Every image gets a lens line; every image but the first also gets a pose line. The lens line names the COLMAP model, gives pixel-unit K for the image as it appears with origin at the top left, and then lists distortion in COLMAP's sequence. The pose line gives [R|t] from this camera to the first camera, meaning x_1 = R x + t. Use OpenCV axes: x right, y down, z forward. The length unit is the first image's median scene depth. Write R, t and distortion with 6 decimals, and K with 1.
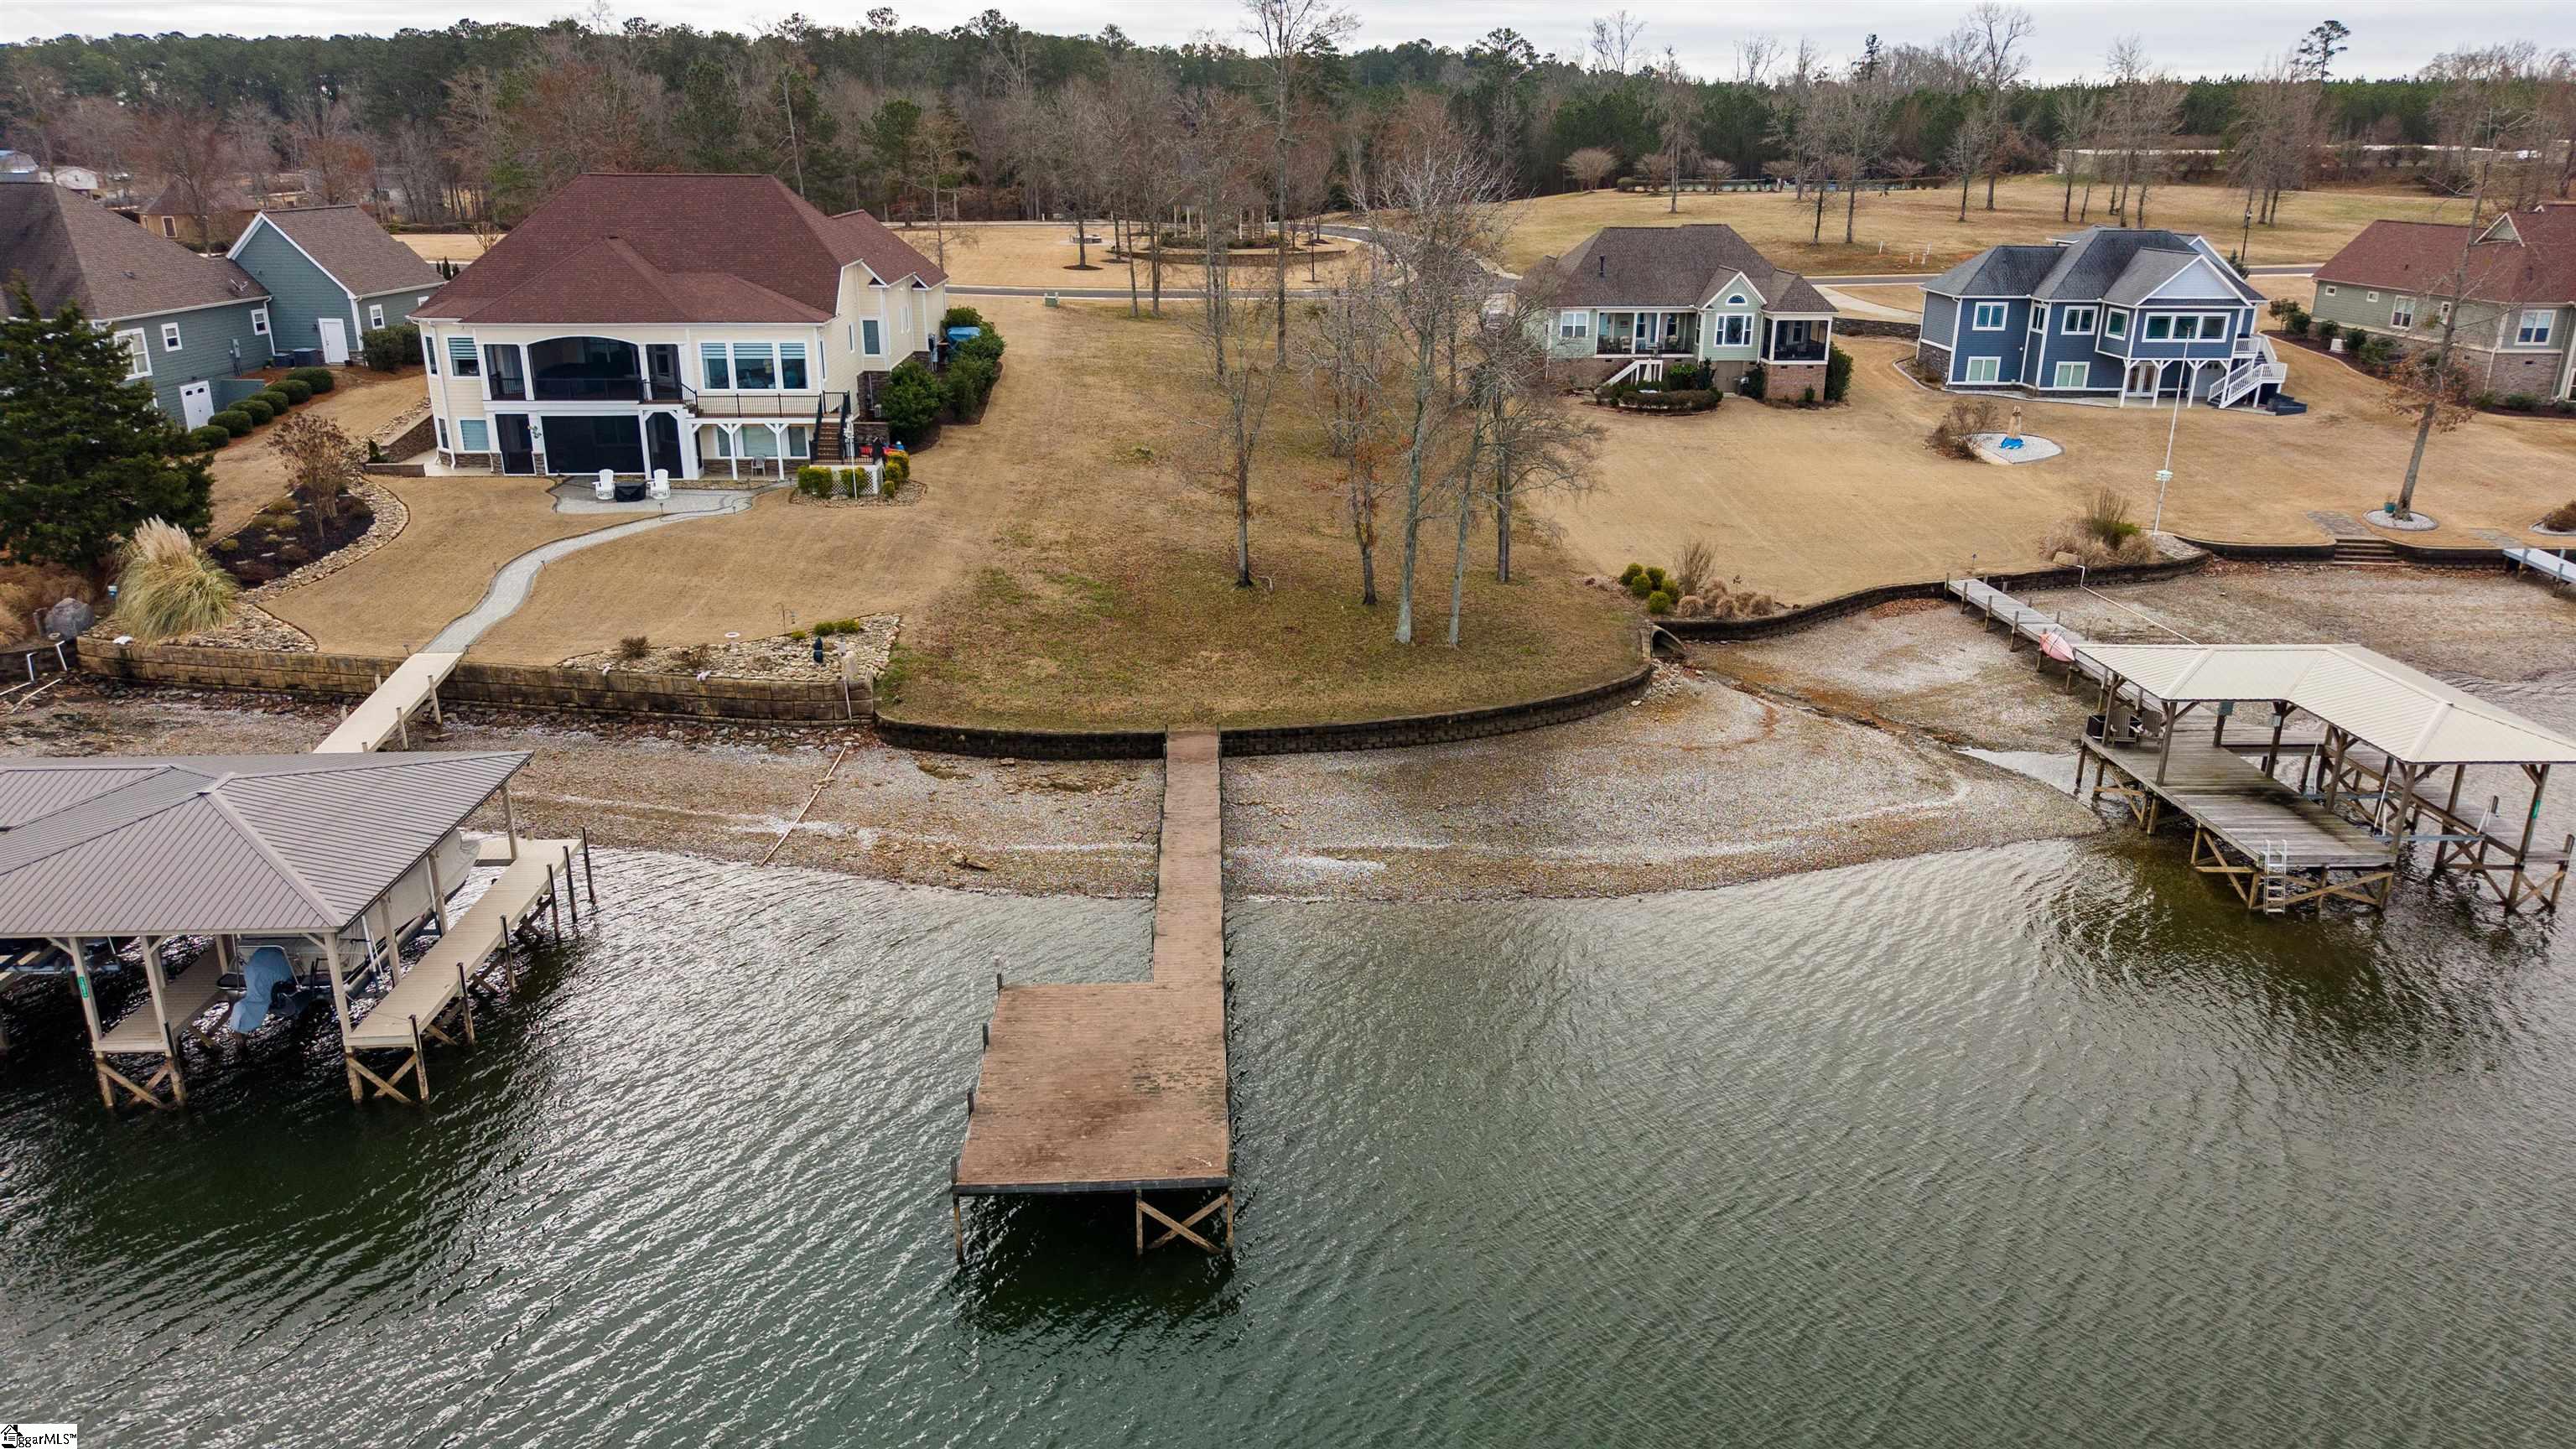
lens RADIAL K [[1719.5, 0, 1292.1], [0, 1719.5, 733.4], [0, 0, 1]] dist [0.020709, -0.023456]
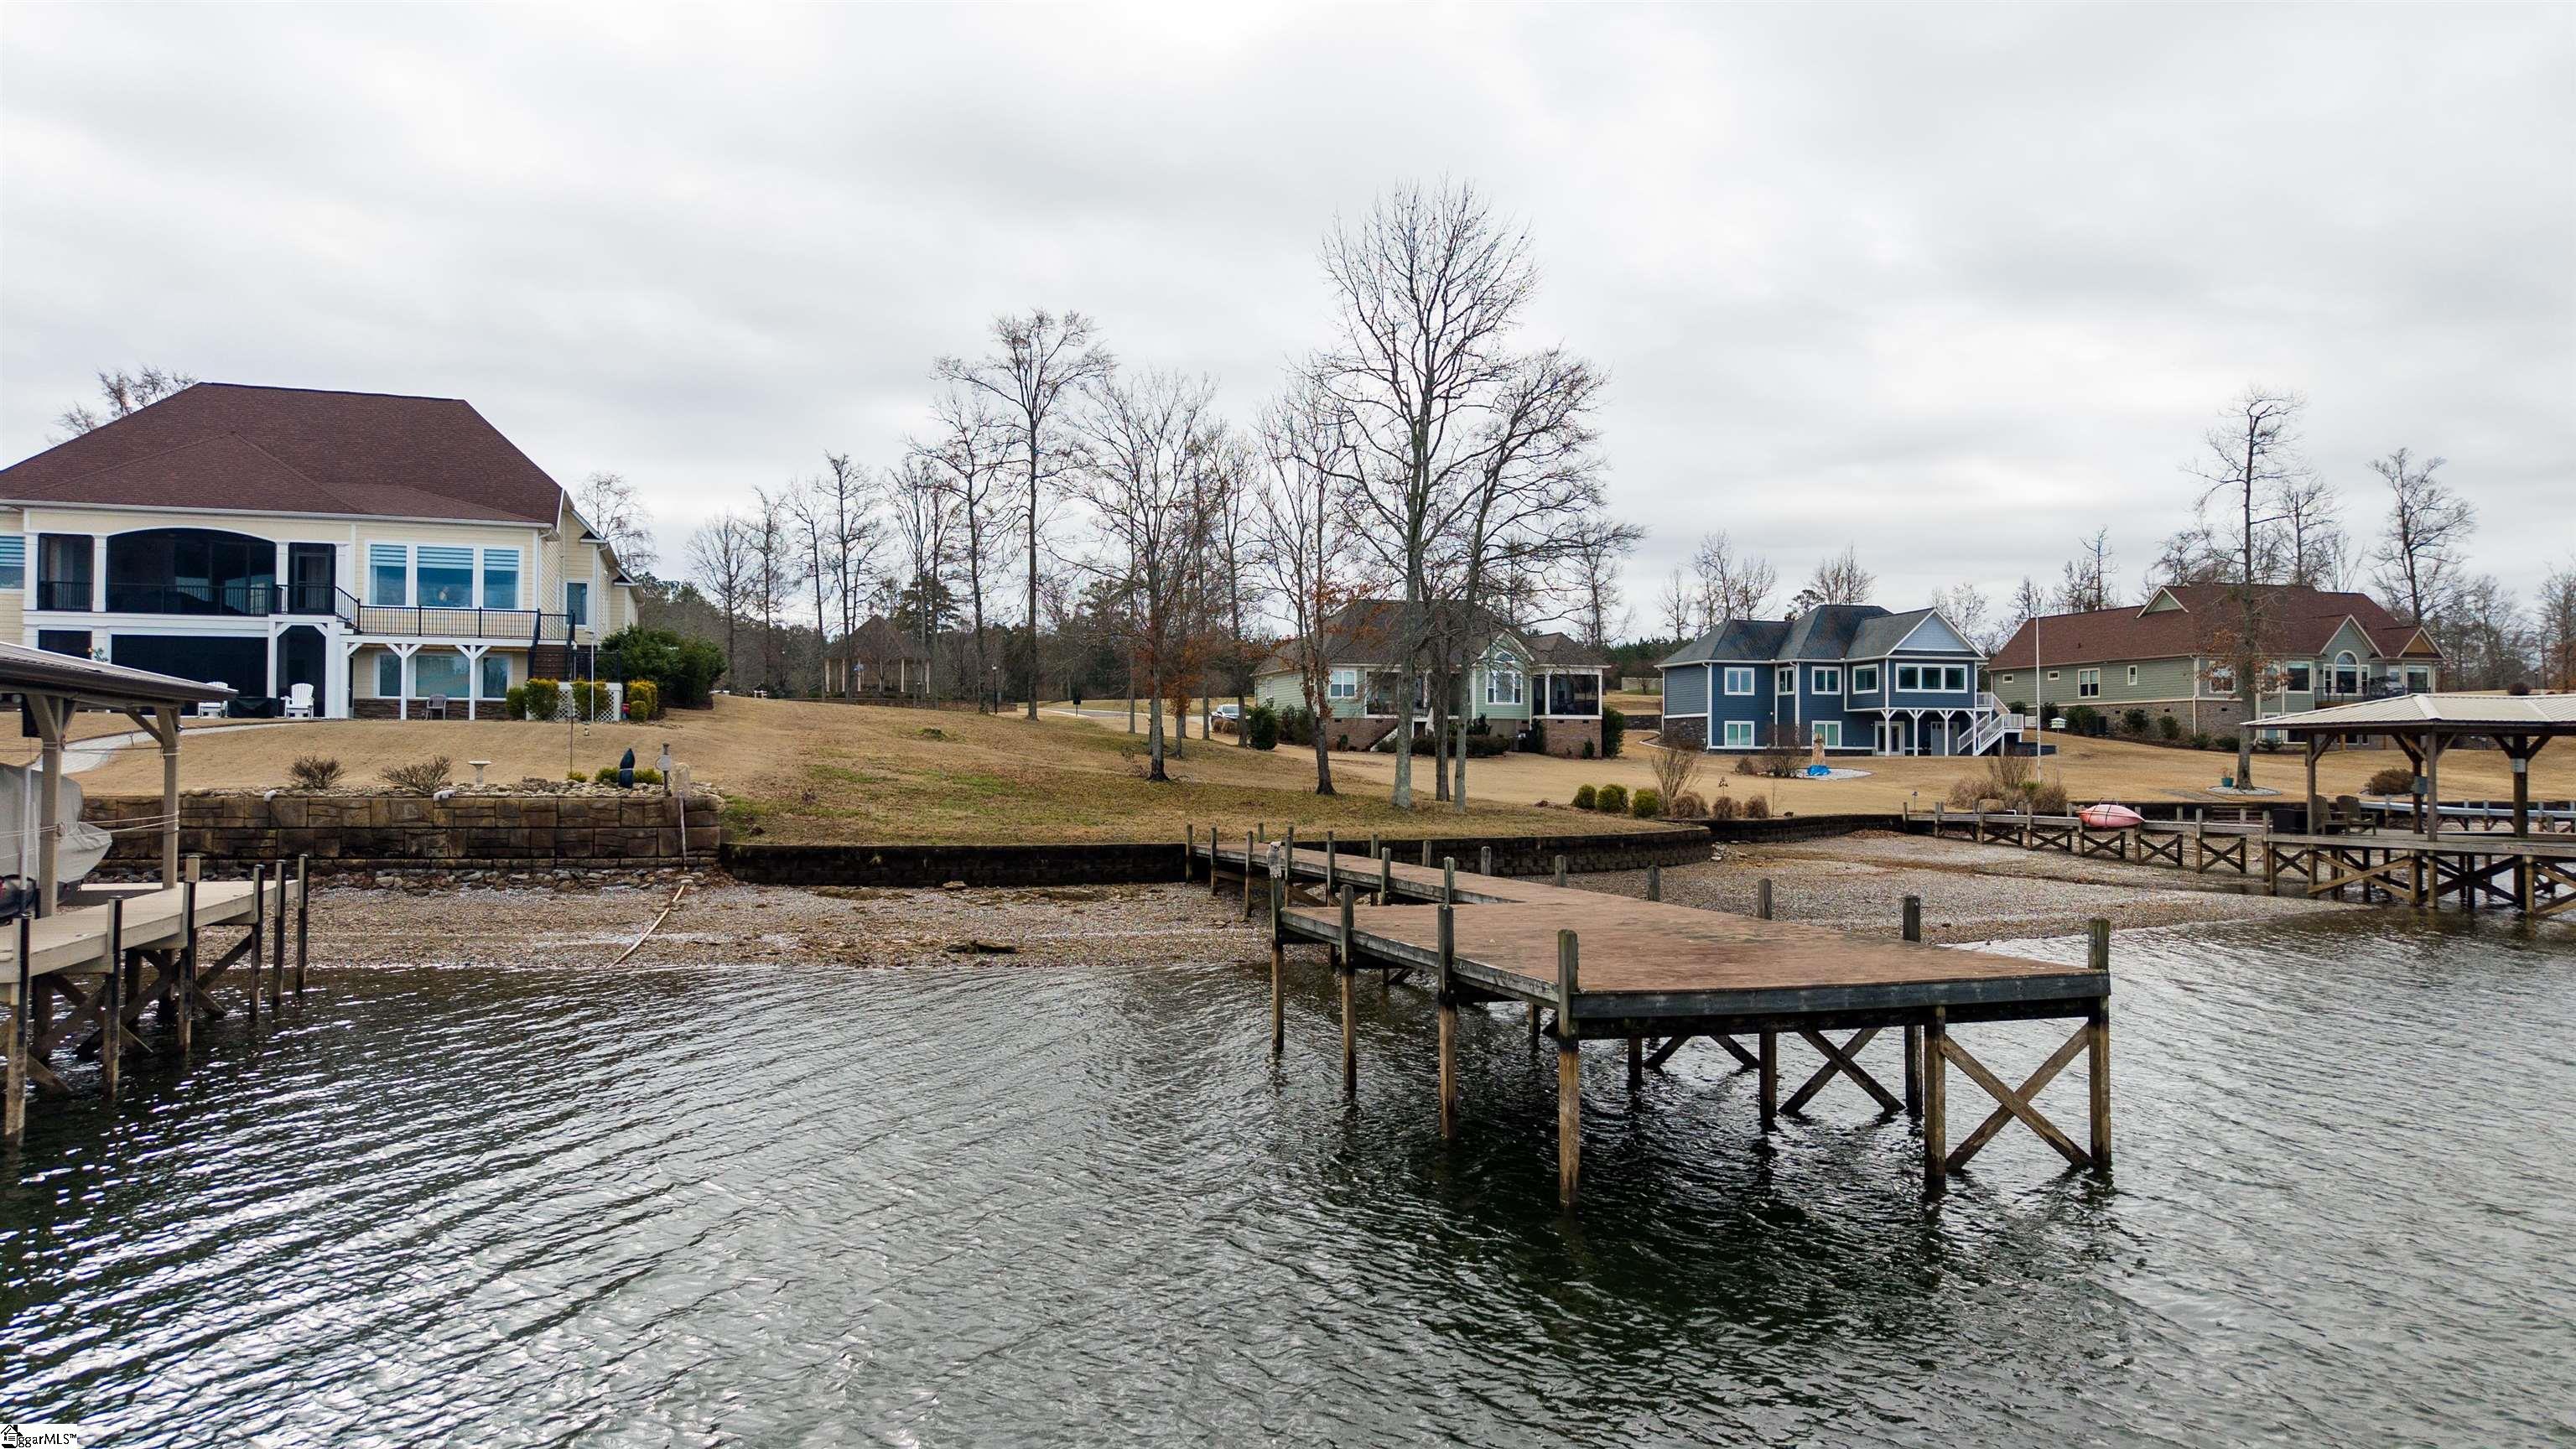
lens RADIAL K [[1725.9, 0, 1284.6], [0, 1725.9, 732.2], [0, 0, 1]] dist [0.008393, -0.000503]
pose [[0.966799, 0.002087, 0.255531, -0.148897], [0.085371, 0.939875, -0.330677, 0.133575], [-0.240857, 0.341513, 0.908492, 0.244684]]
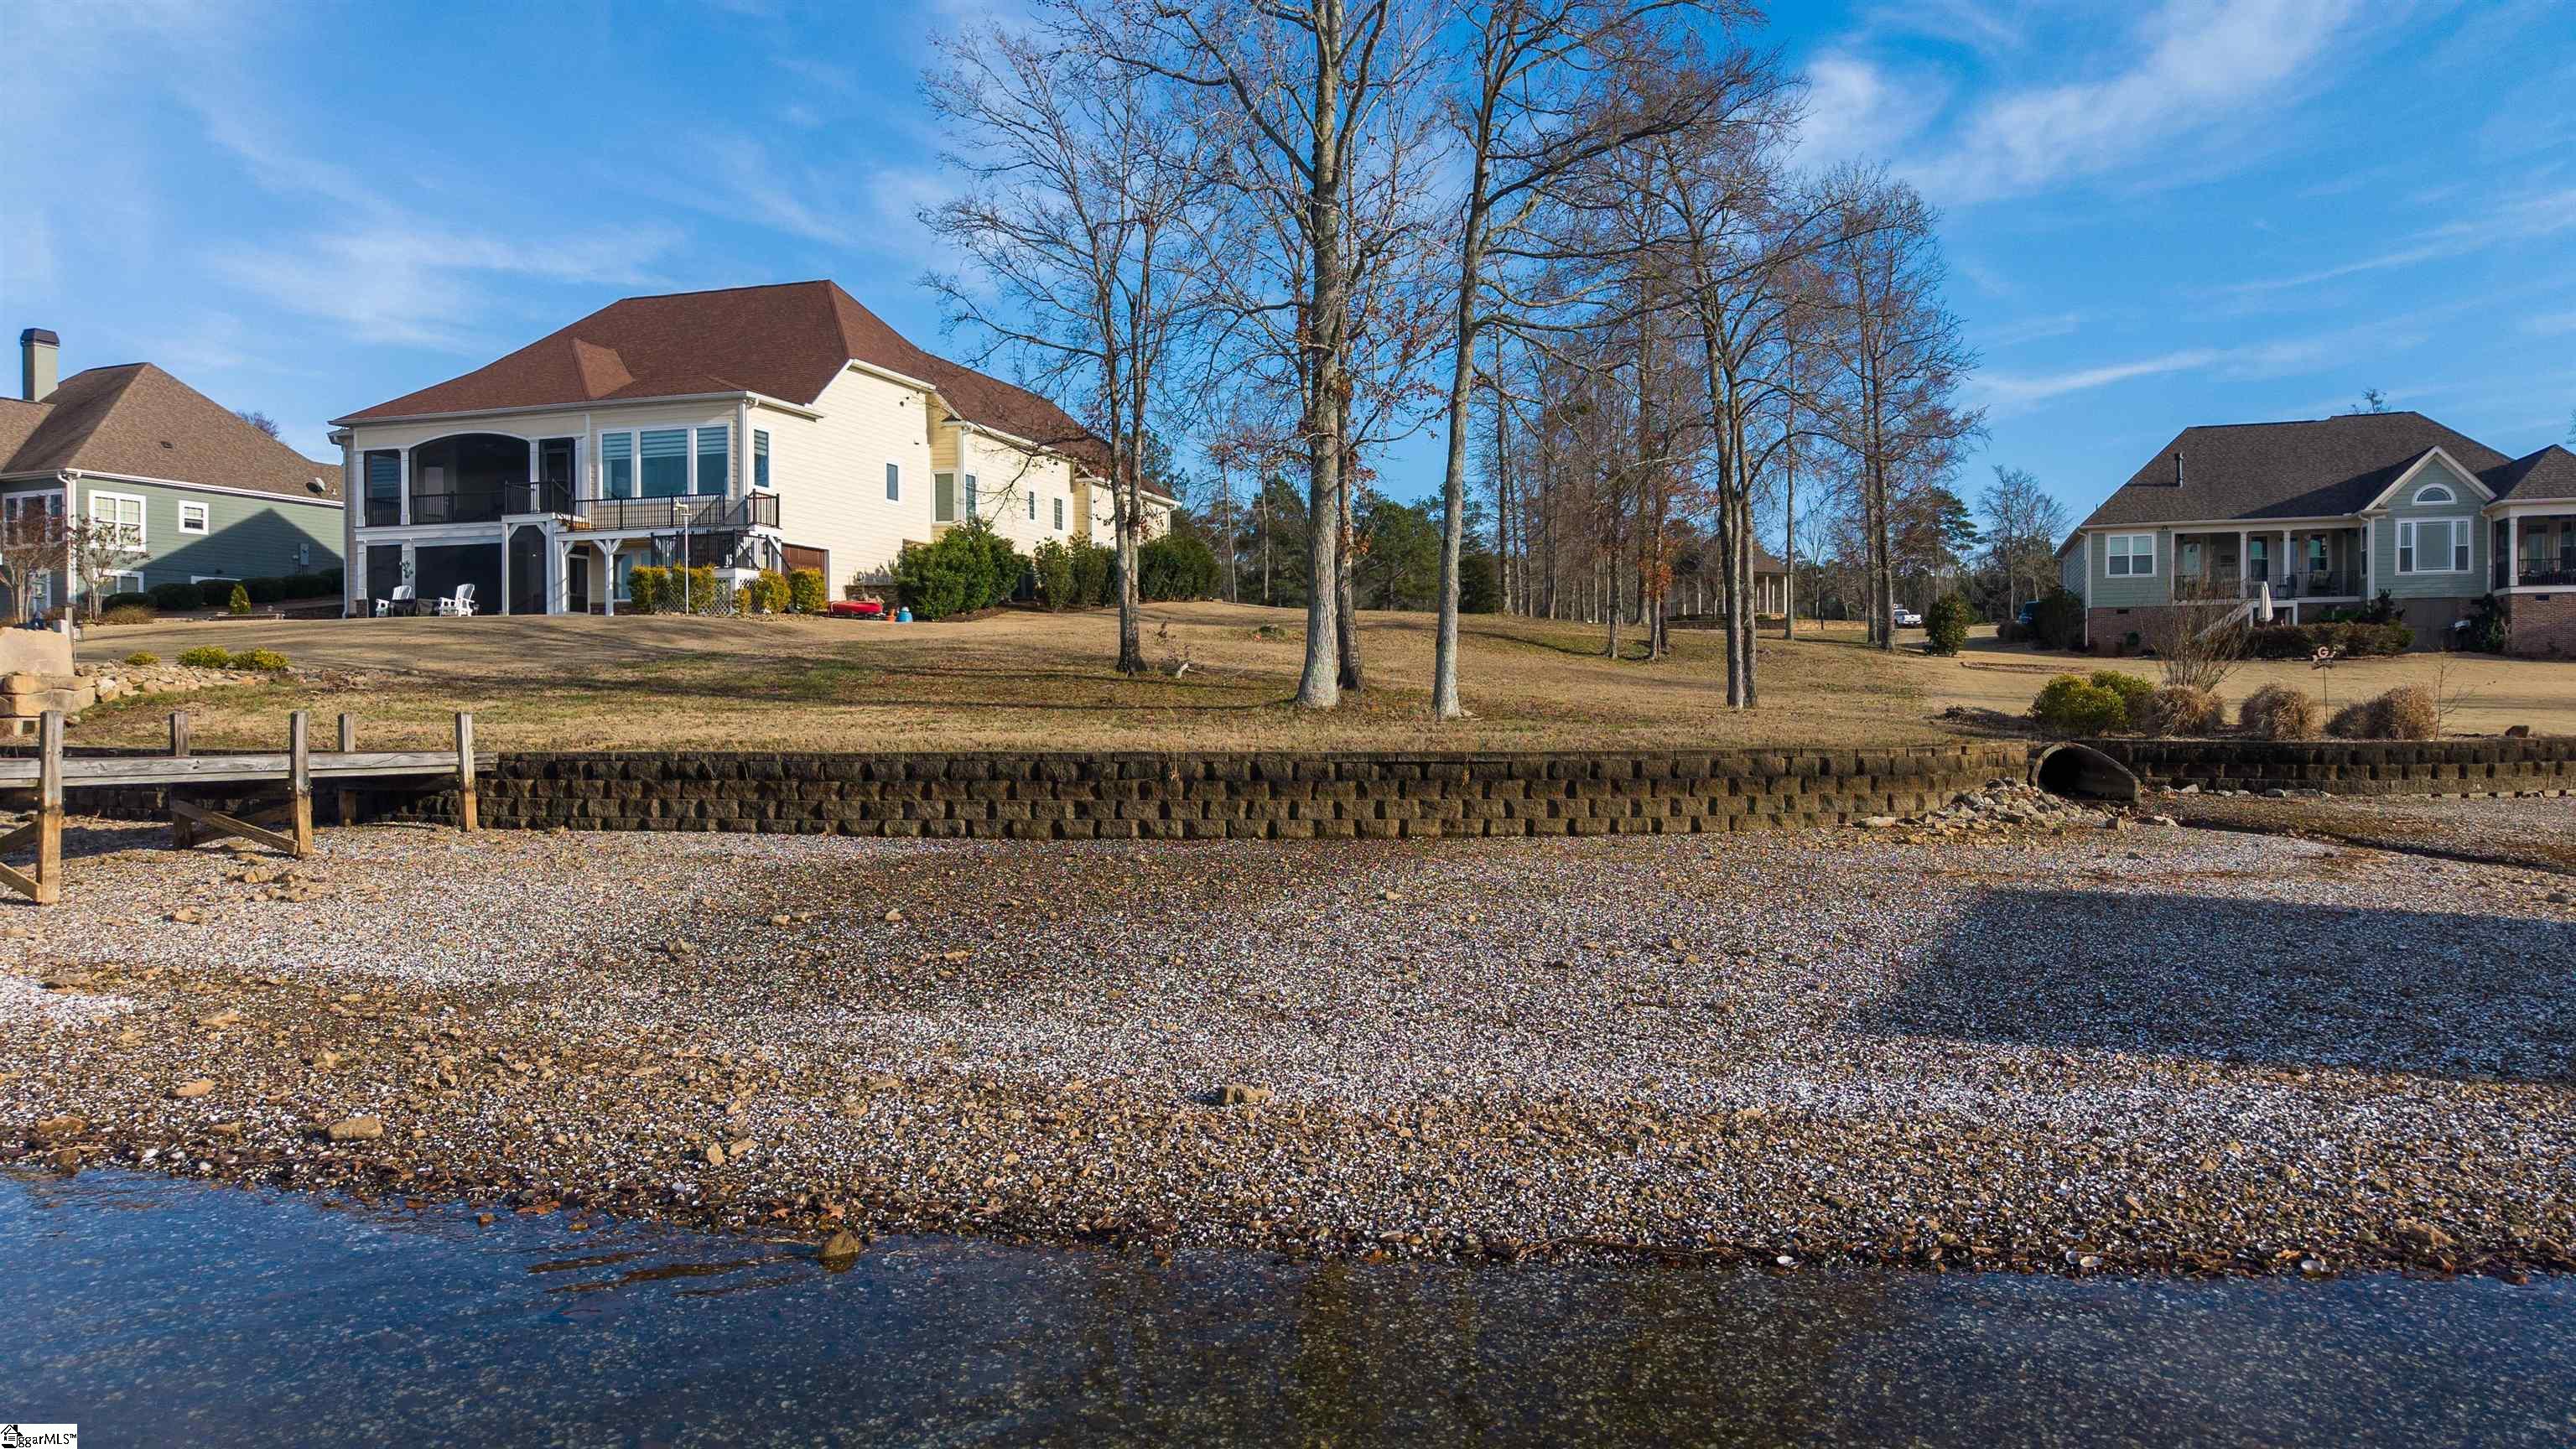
lens RADIAL K [[1719.5, 0, 1292.1], [0, 1719.5, 733.4], [0, 0, 1]] dist [0.020709, -0.023456]
pose [[0.925458, -0.004004, -0.378828, 0.171457], [-0.115553, 0.949313, -0.292324, 0.056494], [0.360797, 0.314308, 0.878087, 0.528560]]
